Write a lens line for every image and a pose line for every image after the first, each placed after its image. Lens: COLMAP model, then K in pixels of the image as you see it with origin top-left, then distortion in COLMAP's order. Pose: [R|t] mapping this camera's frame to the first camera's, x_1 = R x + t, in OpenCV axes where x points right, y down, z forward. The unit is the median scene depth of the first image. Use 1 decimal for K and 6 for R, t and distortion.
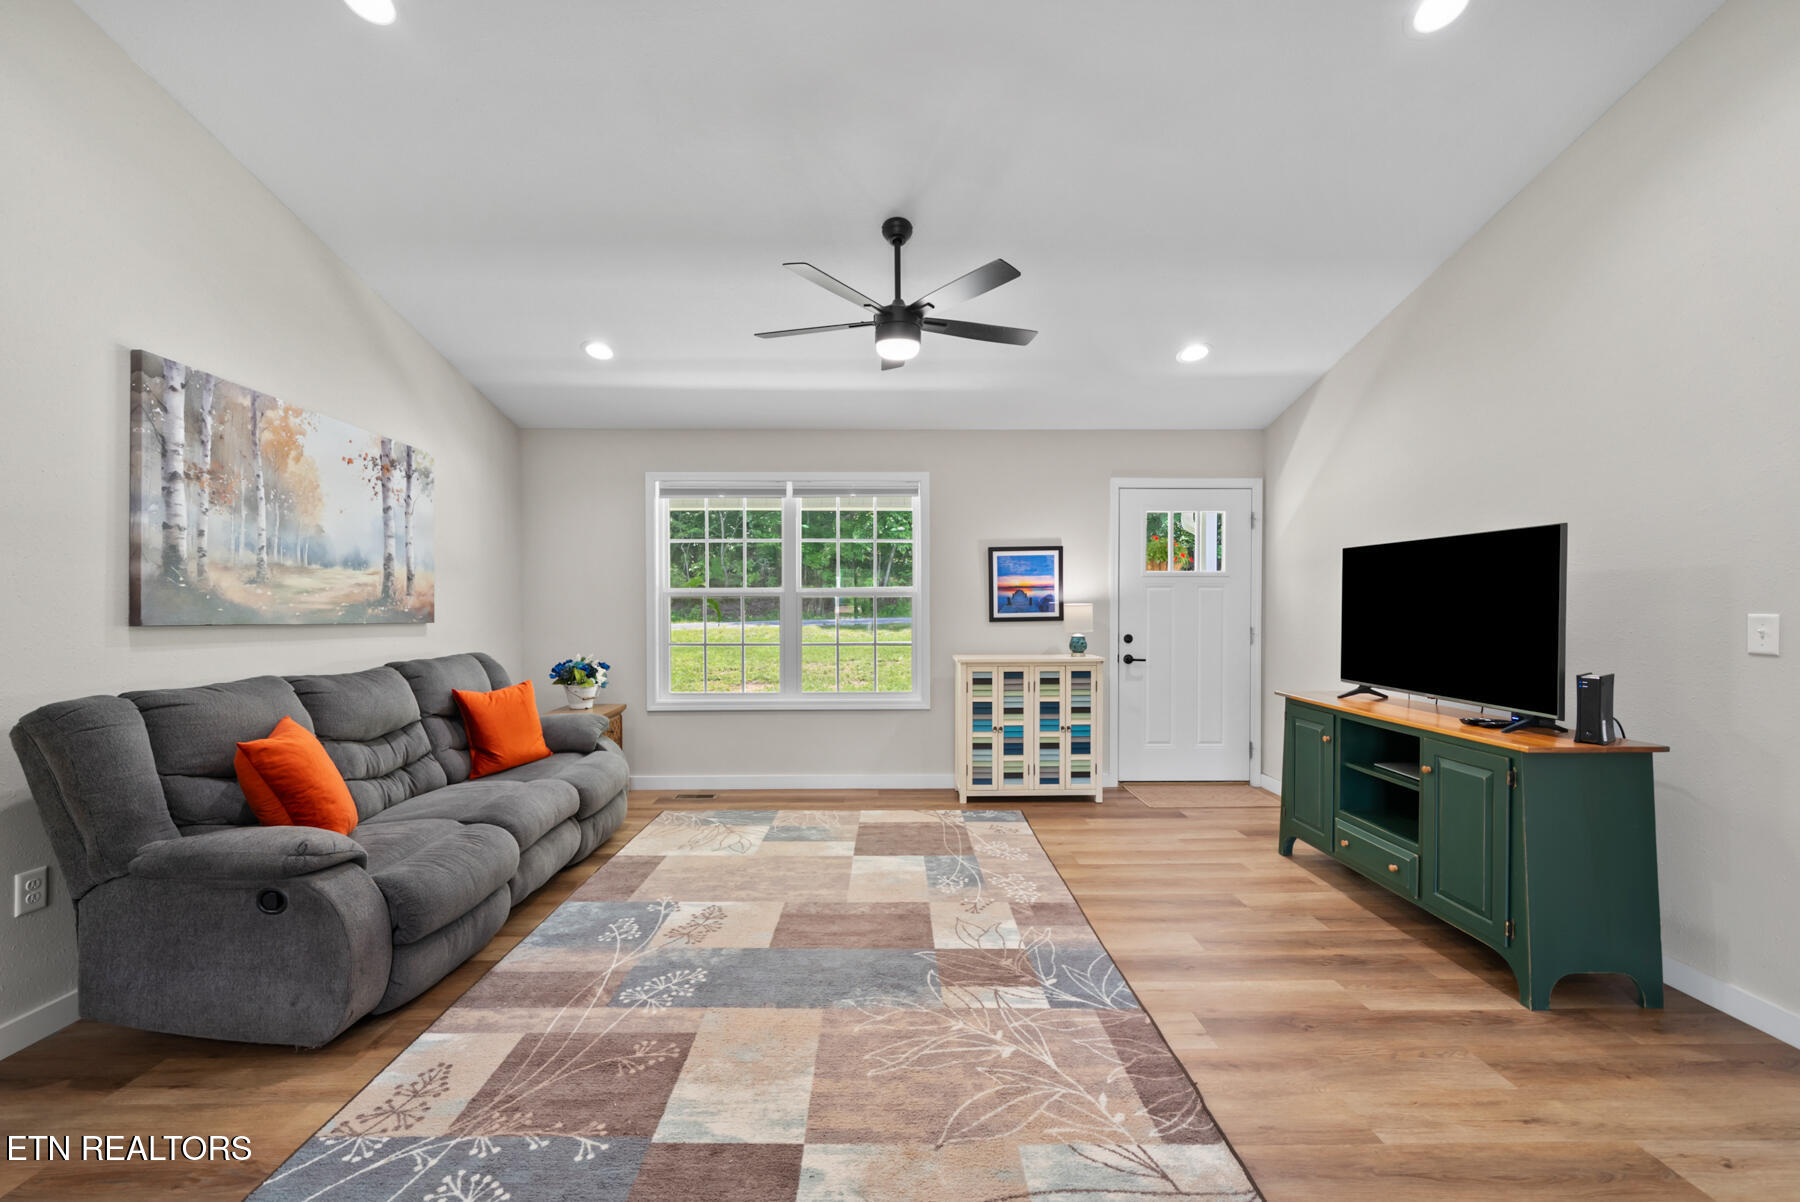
lens RADIAL K [[716.9, 0, 900.0], [0, 716.9, 601.0], [0, 0, 1]] dist [0.000832, 0.000066]
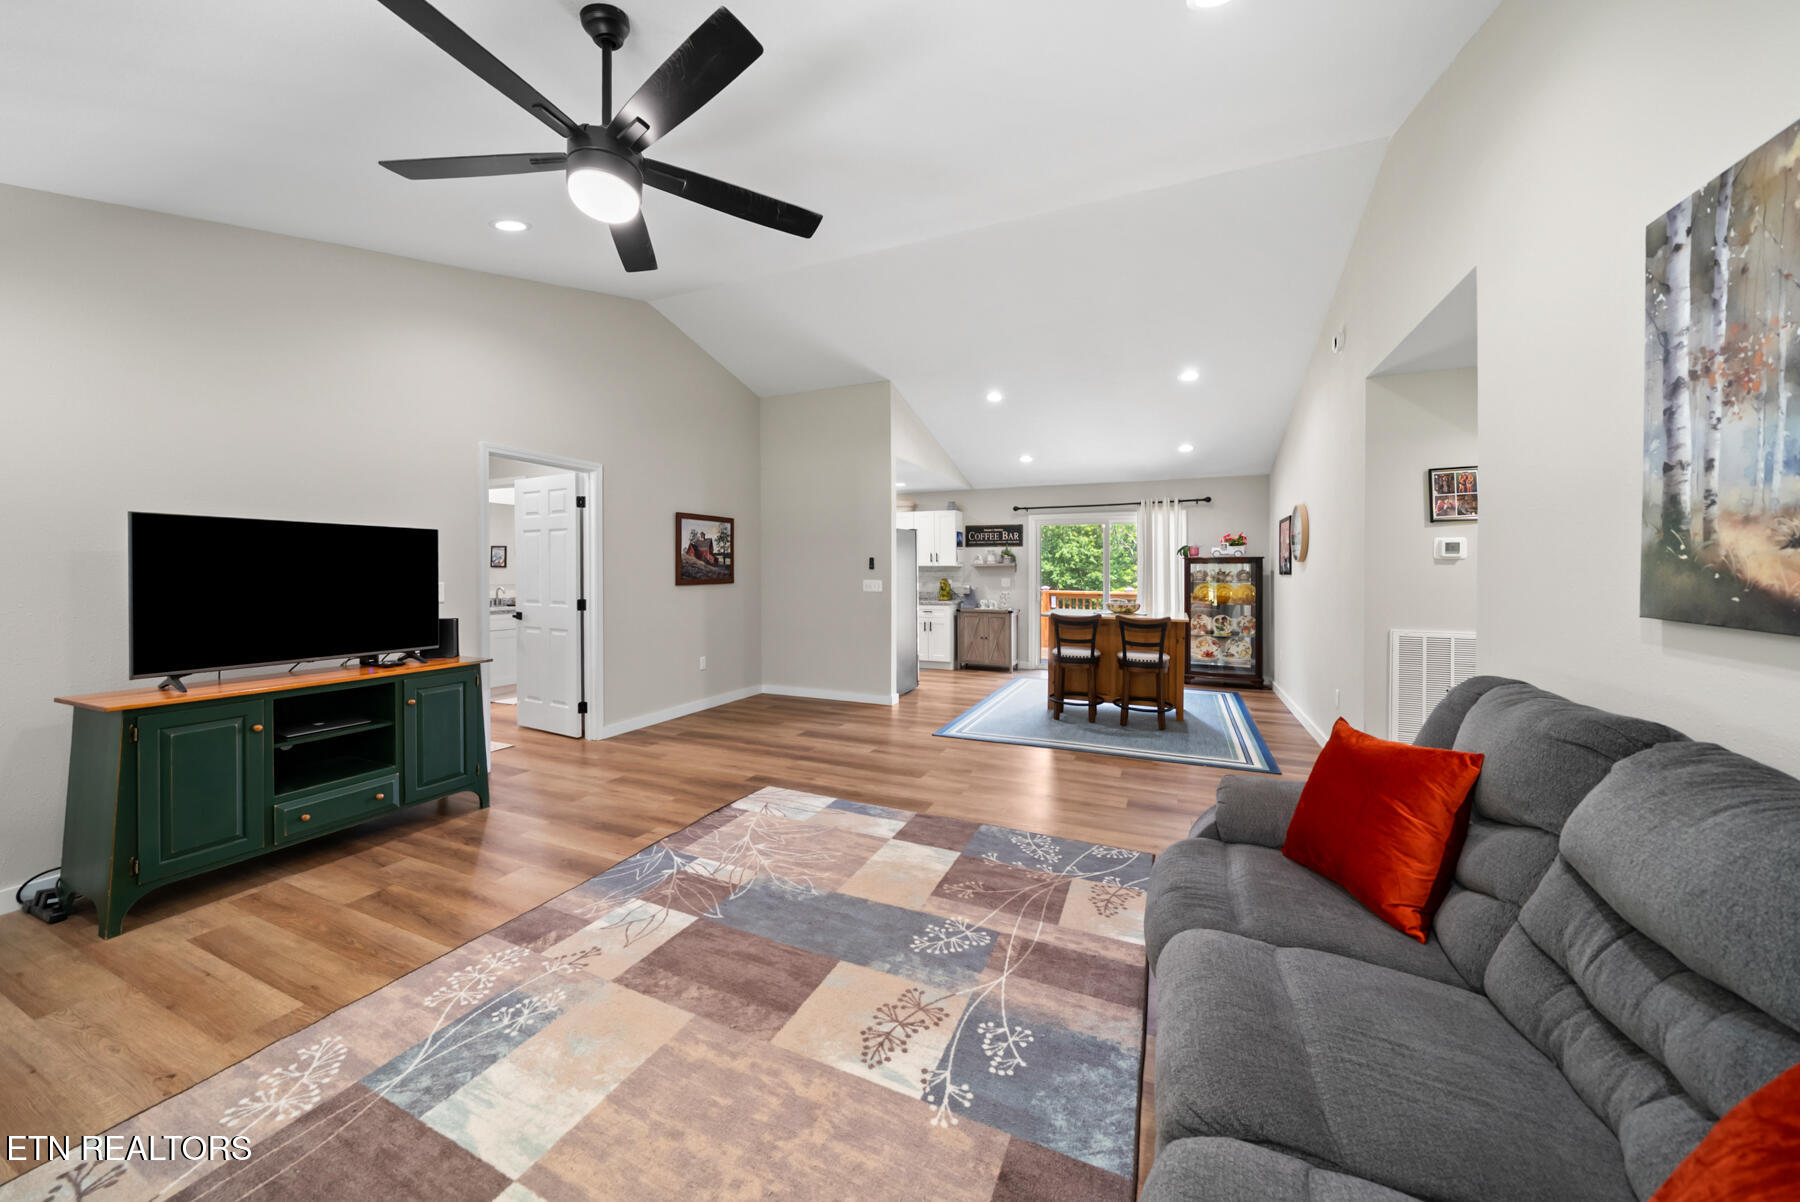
lens RADIAL K [[628.1, 0, 889.7], [0, 628.1, 560.0], [0, 0, 1]] dist [-0.001340, -0.000050]
pose [[-0.905521, 0.007979, 0.424227, -0.477725], [-0.002052, 0.999729, -0.023182, -0.004112], [-0.424297, -0.021863, -0.905259, 1.400943]]
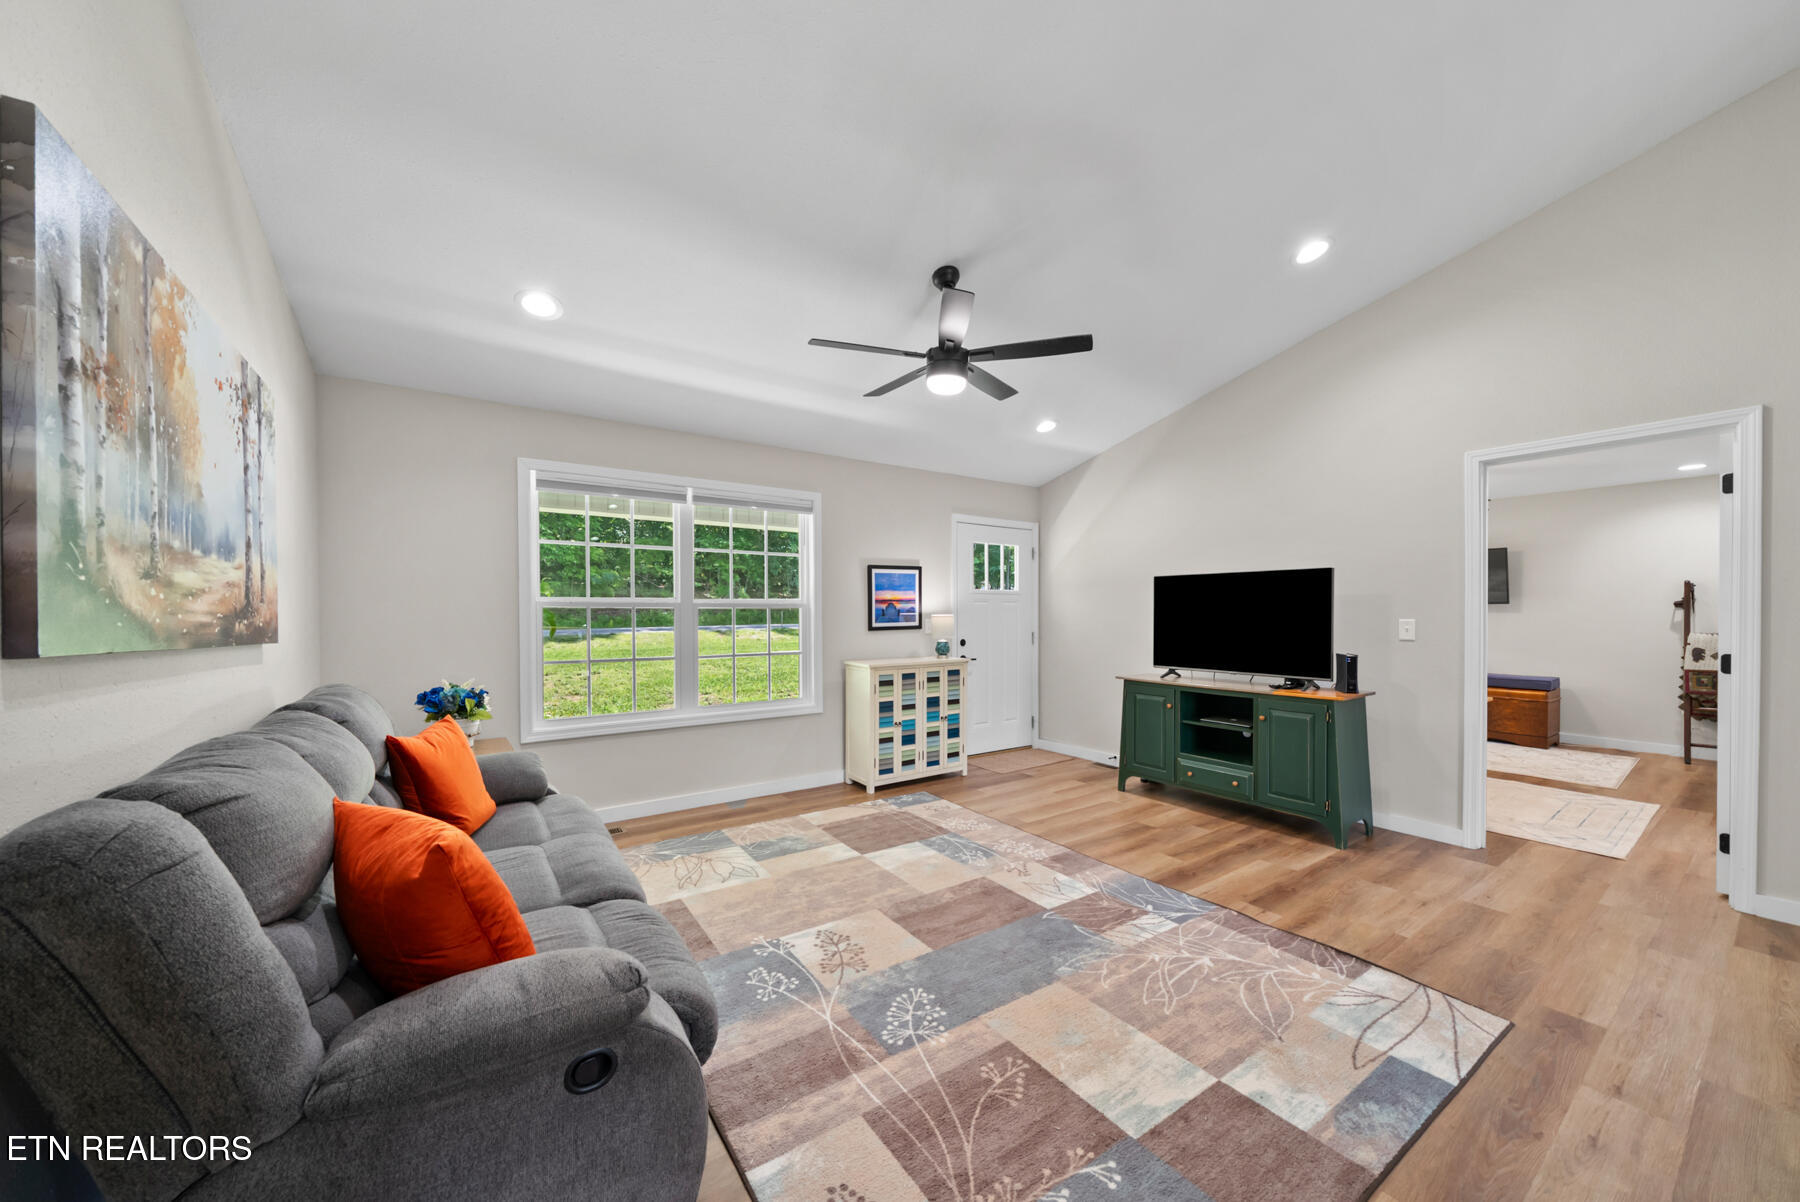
lens RADIAL K [[626.7, 0, 894.2], [0, 626.7, 611.1], [0, 0, 1]] dist [-0.002437, -0.000035]
pose [[0.836691, 0.003063, 0.547667, -0.592584], [-0.001170, 0.999992, -0.003806, 0.002571], [-0.547674, 0.002544, 0.836688, 0.232053]]
